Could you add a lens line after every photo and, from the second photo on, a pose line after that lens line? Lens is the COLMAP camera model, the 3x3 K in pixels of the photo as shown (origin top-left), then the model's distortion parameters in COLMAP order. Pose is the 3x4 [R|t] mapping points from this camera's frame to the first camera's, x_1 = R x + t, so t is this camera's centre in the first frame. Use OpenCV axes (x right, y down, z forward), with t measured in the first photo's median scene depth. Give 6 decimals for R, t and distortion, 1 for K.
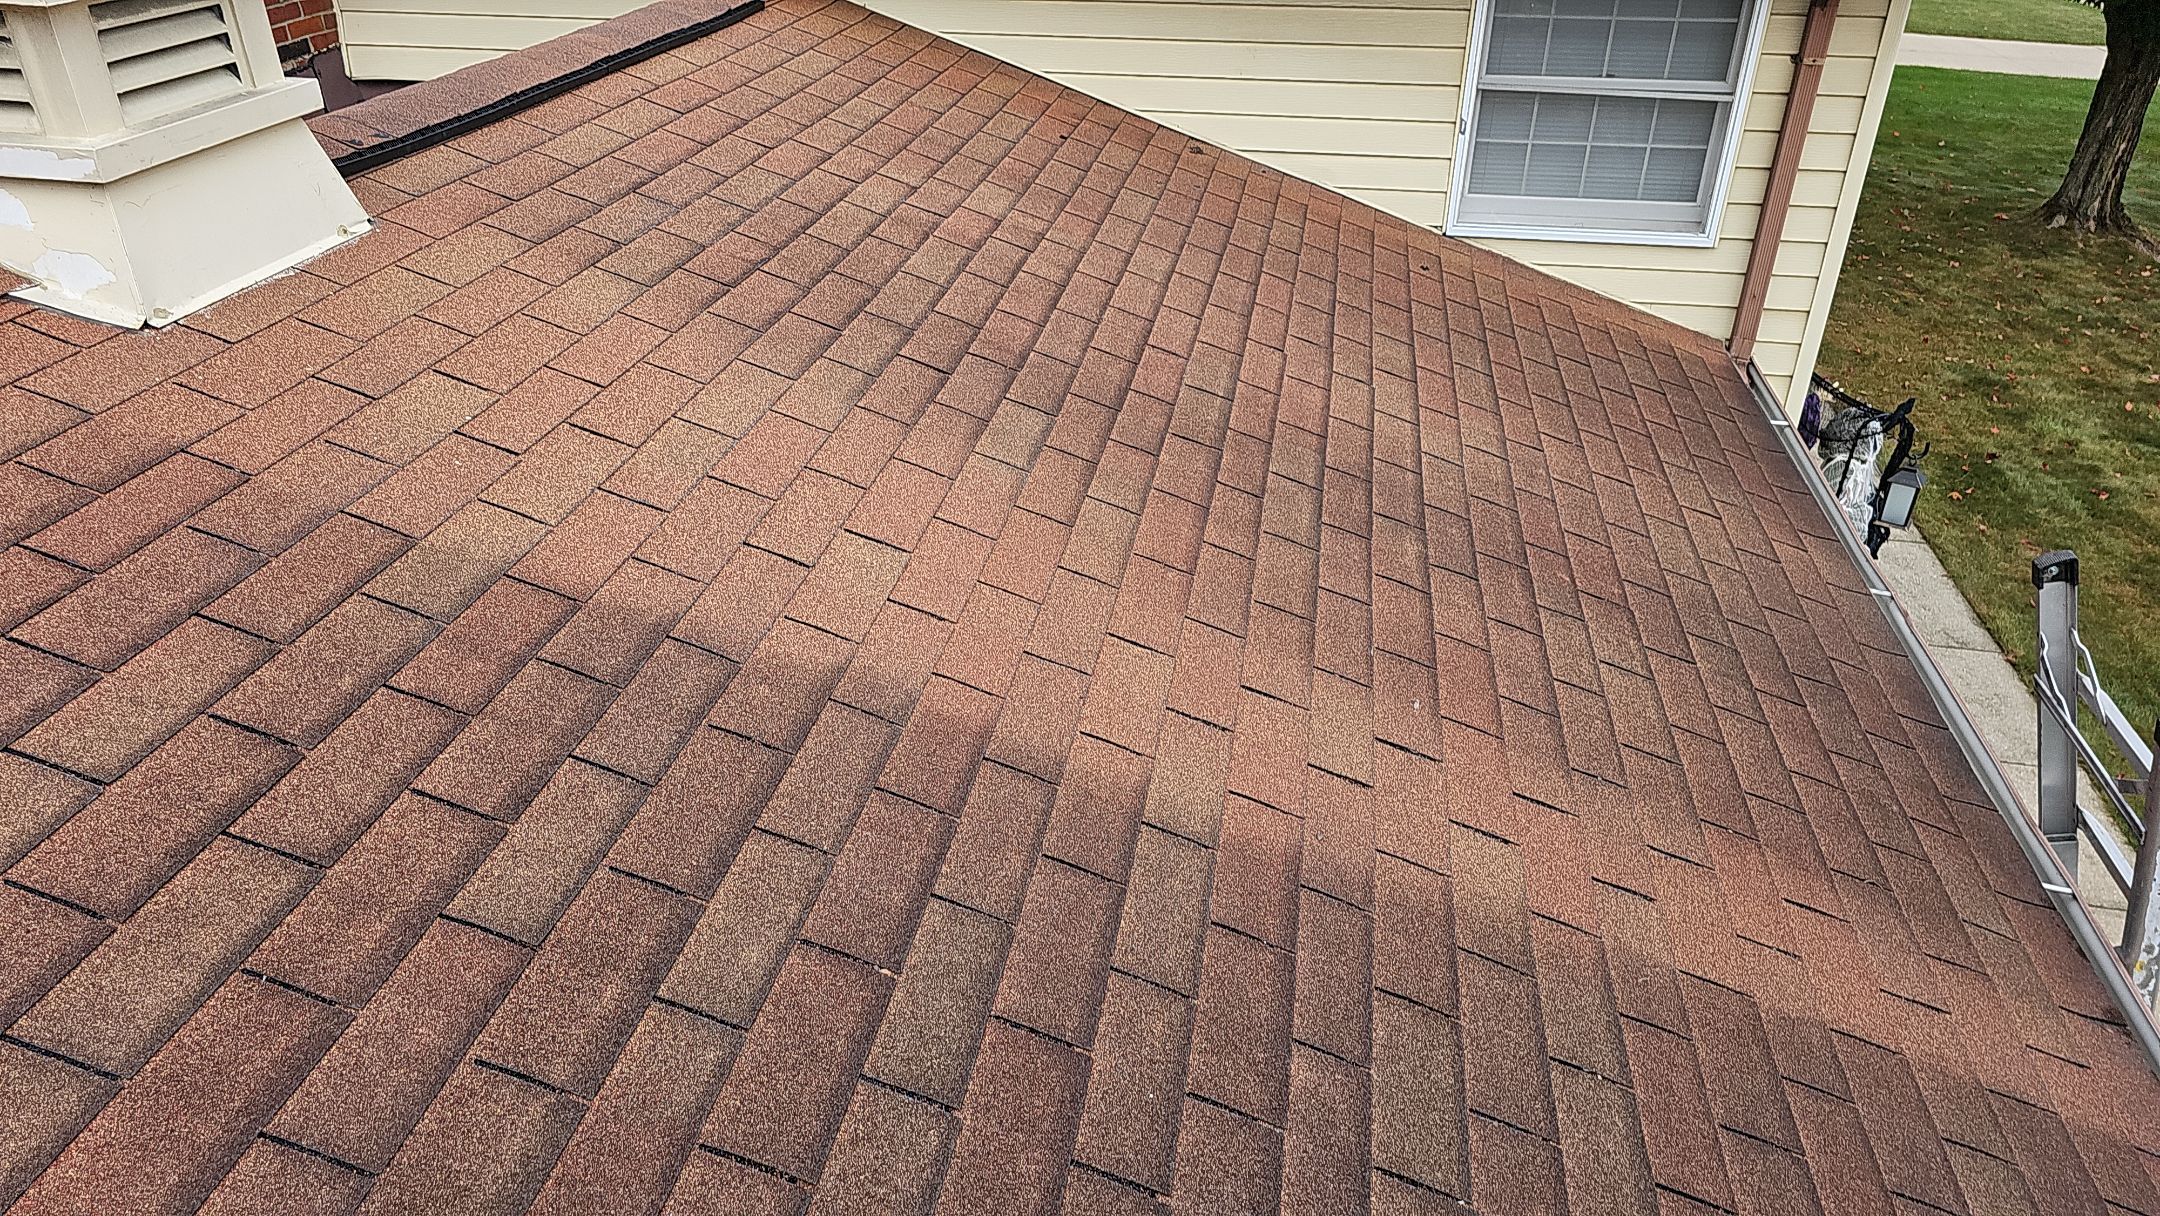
lens RADIAL K [[1442.9, 0, 1074.2], [0, 1442.9, 610.8], [0, 0, 1]] dist [0.090932, -0.090602]
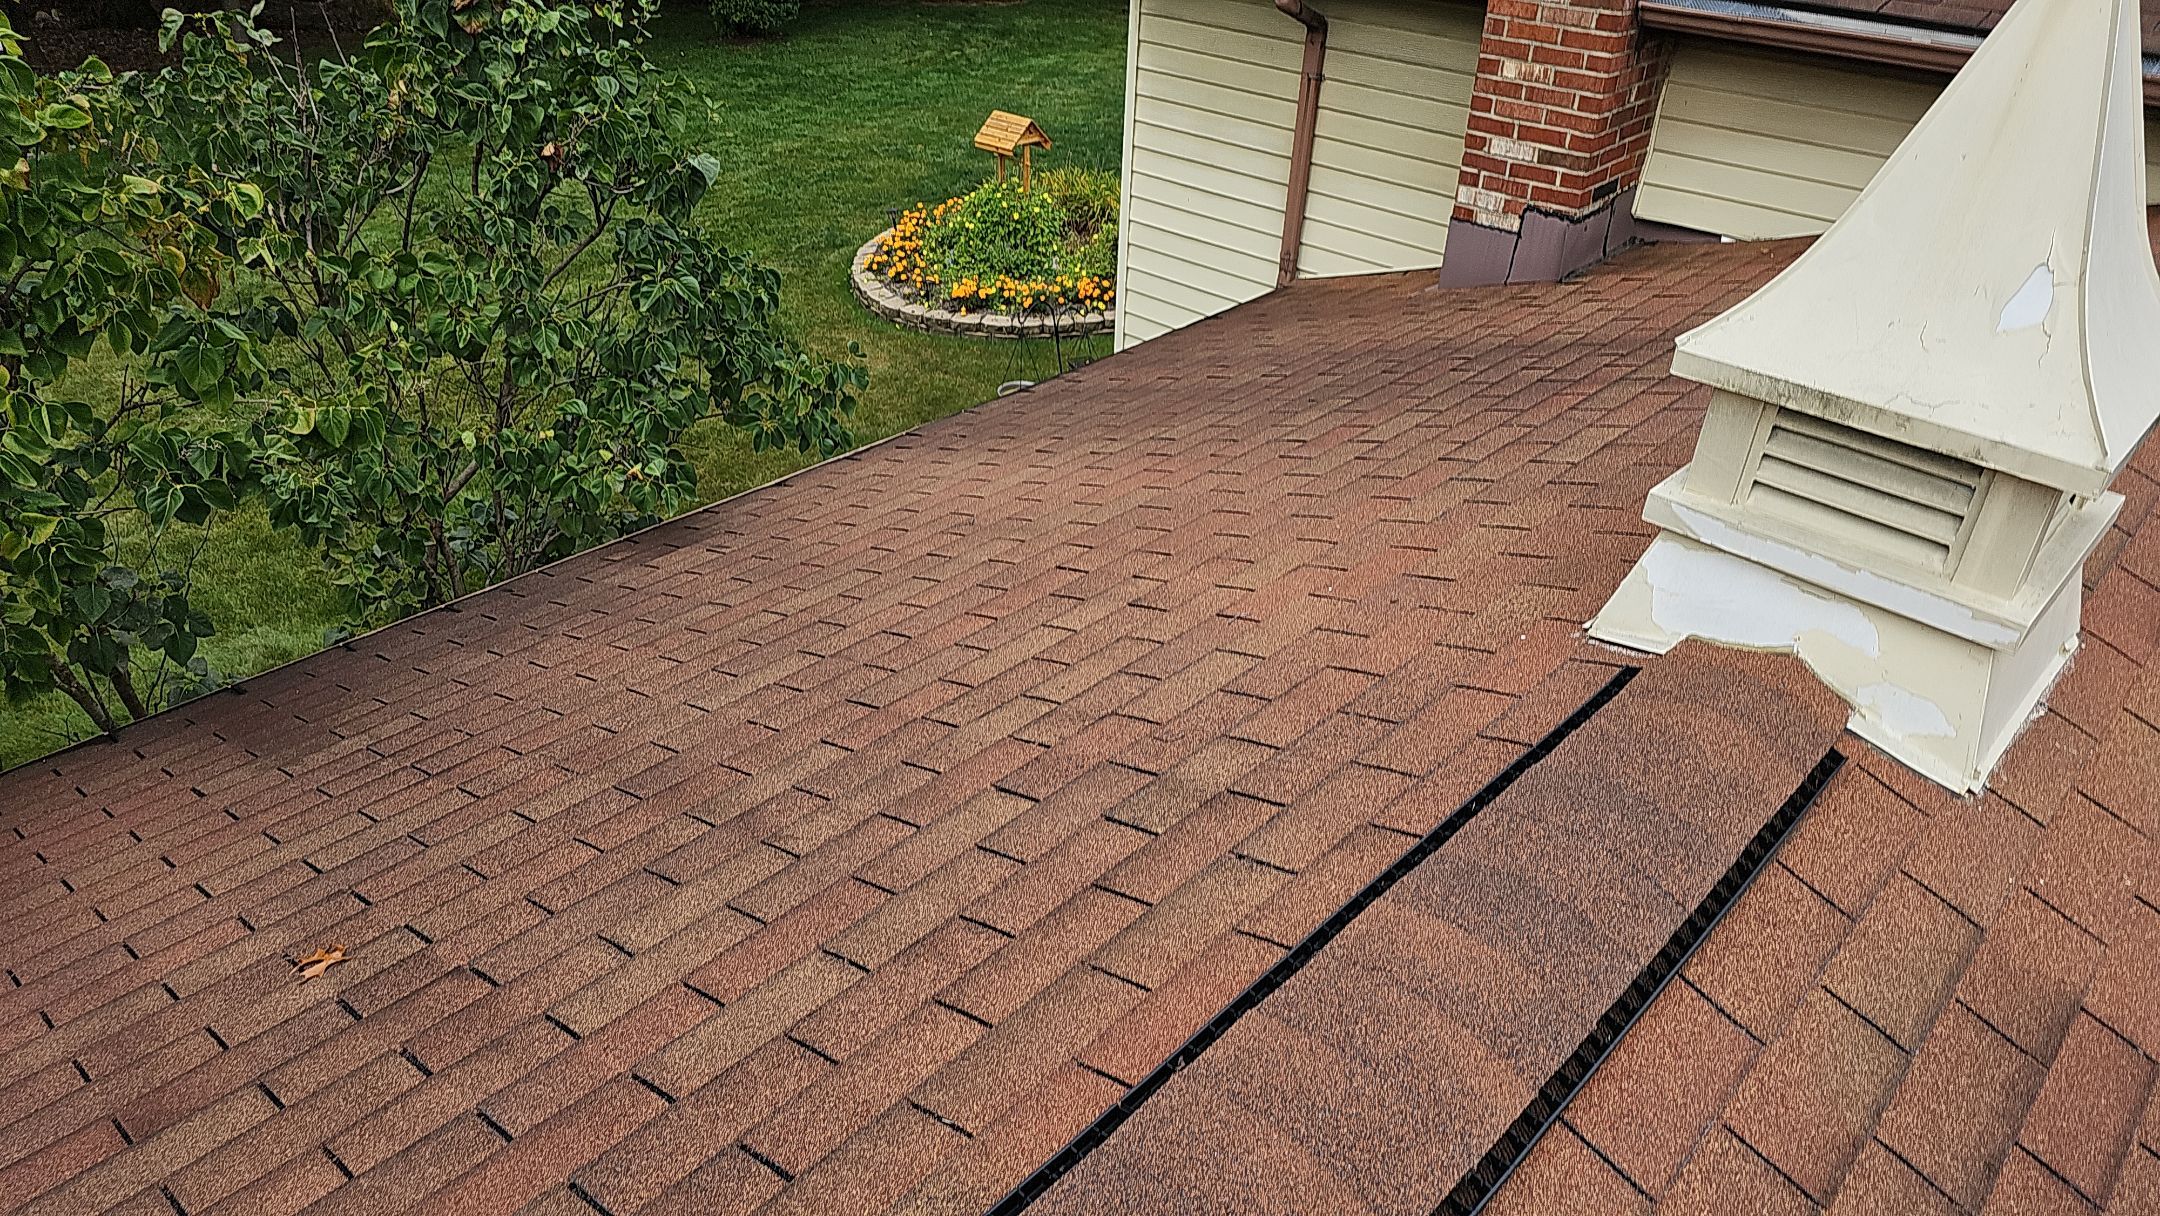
lens RADIAL K [[1442.9, 0, 1074.2], [0, 1442.9, 610.8], [0, 0, 1]] dist [0.090932, -0.090602]
pose [[0.840944, 0.301285, -0.449488, -0.650161], [-0.292611, 0.951928, 0.090619, -0.199186], [0.455182, 0.055320, 0.888678, -0.079865]]
